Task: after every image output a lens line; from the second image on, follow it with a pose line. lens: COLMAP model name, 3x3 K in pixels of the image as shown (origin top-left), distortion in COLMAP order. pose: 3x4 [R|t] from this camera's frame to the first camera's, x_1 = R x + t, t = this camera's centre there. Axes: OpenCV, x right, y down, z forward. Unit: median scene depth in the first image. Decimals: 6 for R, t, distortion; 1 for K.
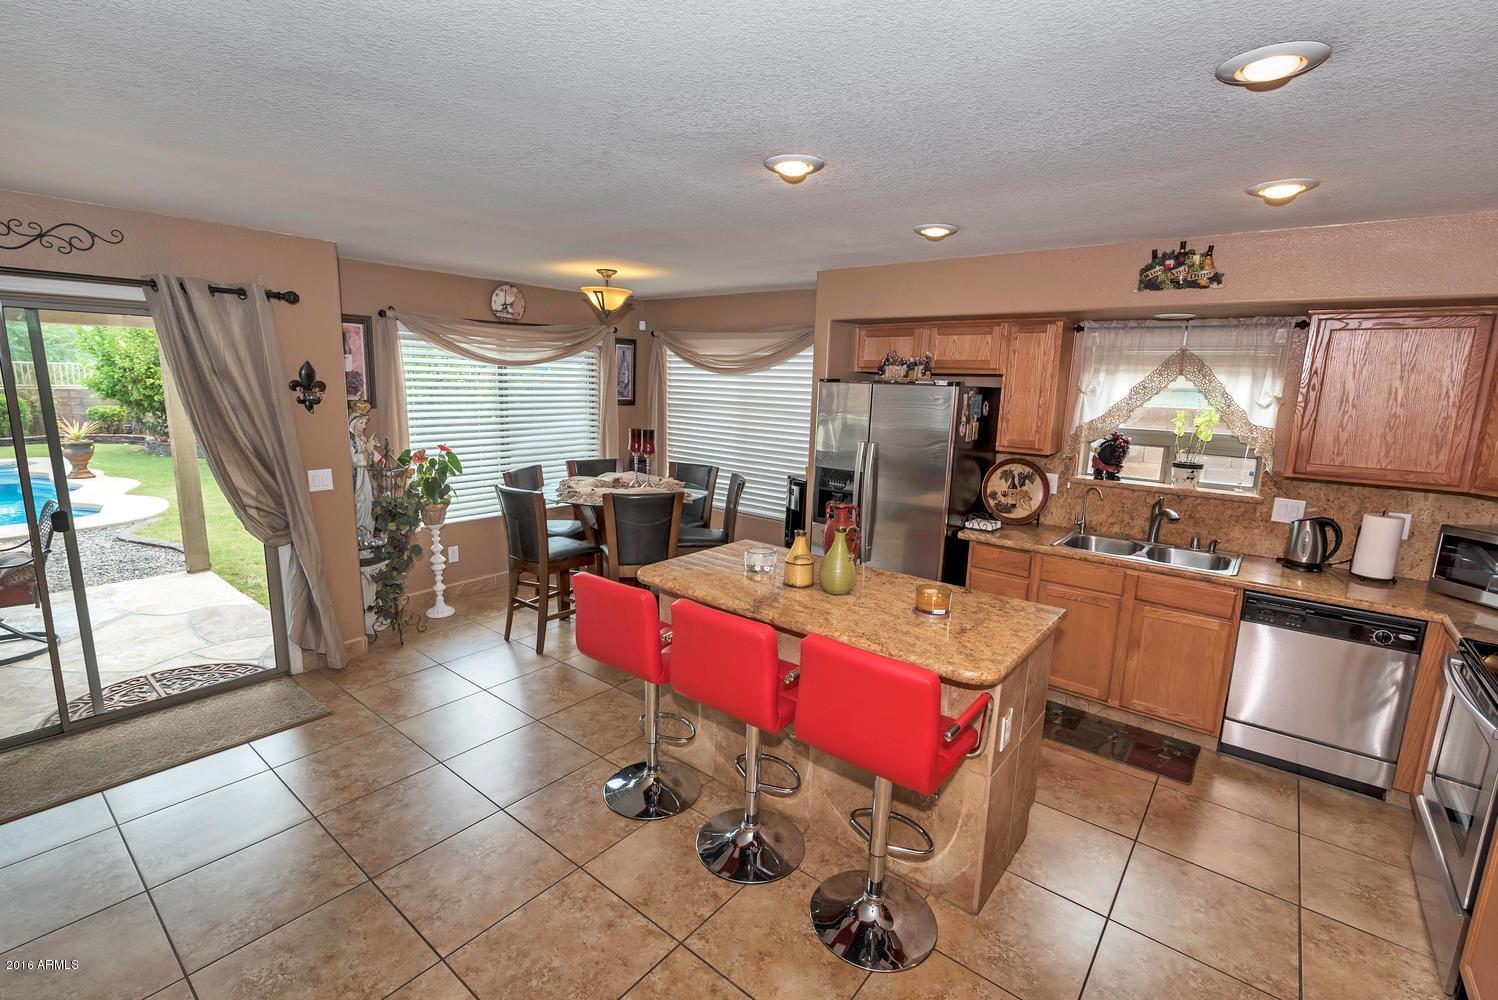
lens RADIAL K [[678.2, 0, 745.9], [0, 678.2, 496.6], [0, 0, 1]] dist [0.000915, -0.000141]
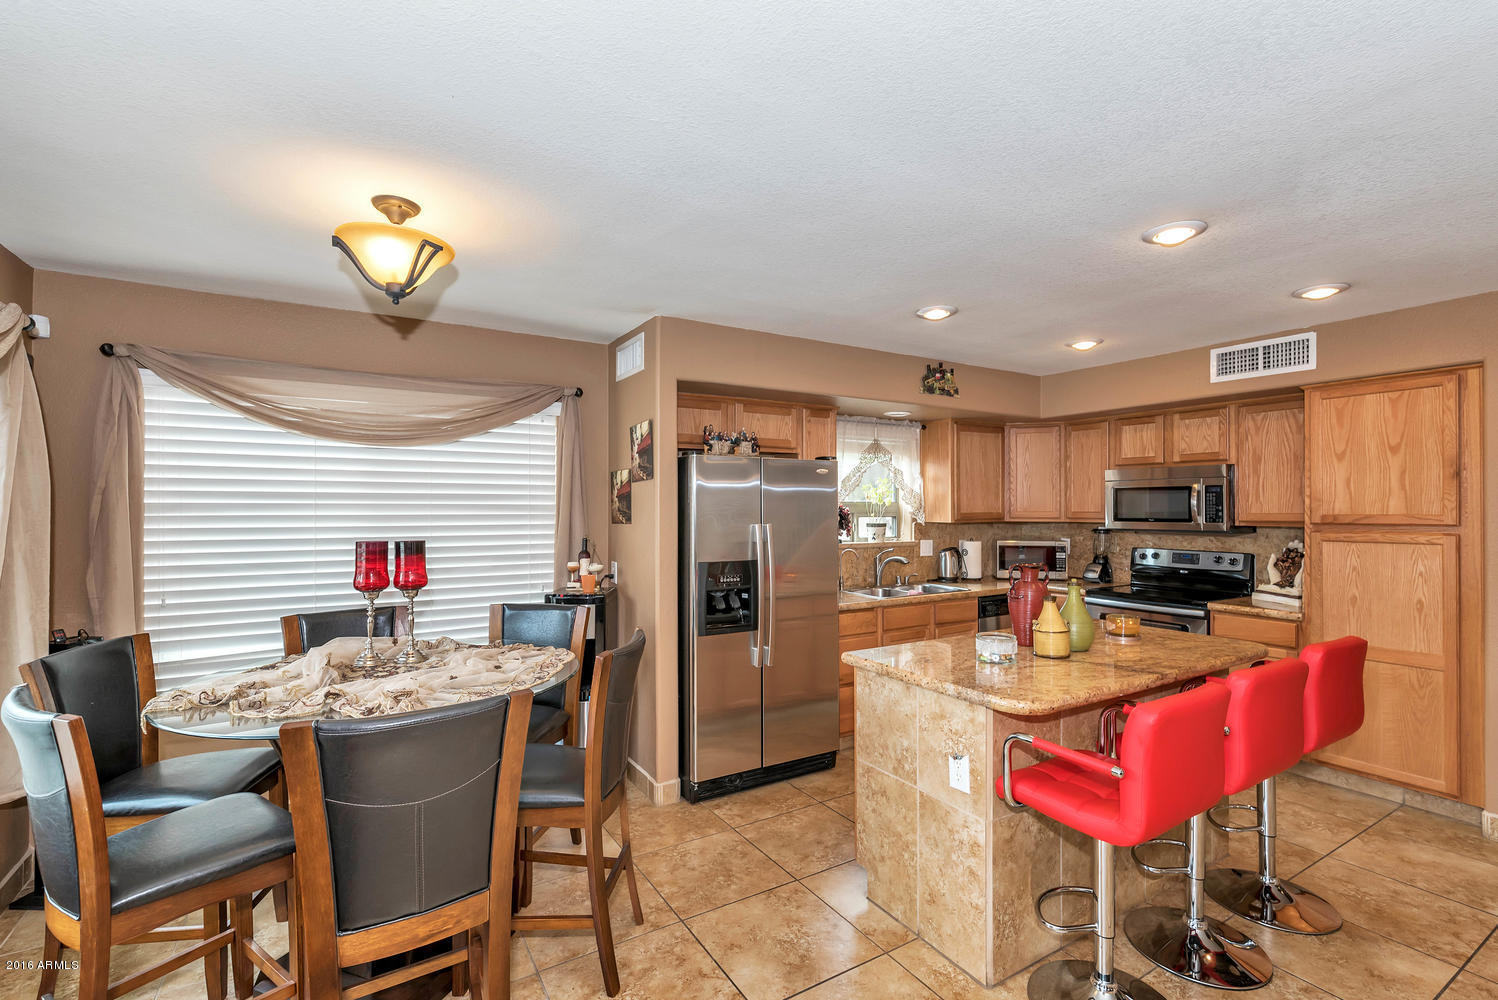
lens RADIAL K [[656.4, 0, 753.8], [0, 656.4, 505.1], [0, 0, 1]] dist [-0.000102, 0.000072]
pose [[0.357972, -0.027804, 0.933318, -0.692534], [0.171847, 0.984444, -0.036585, -0.082375], [-0.917782, 0.173484, 0.357182, 0.789104]]
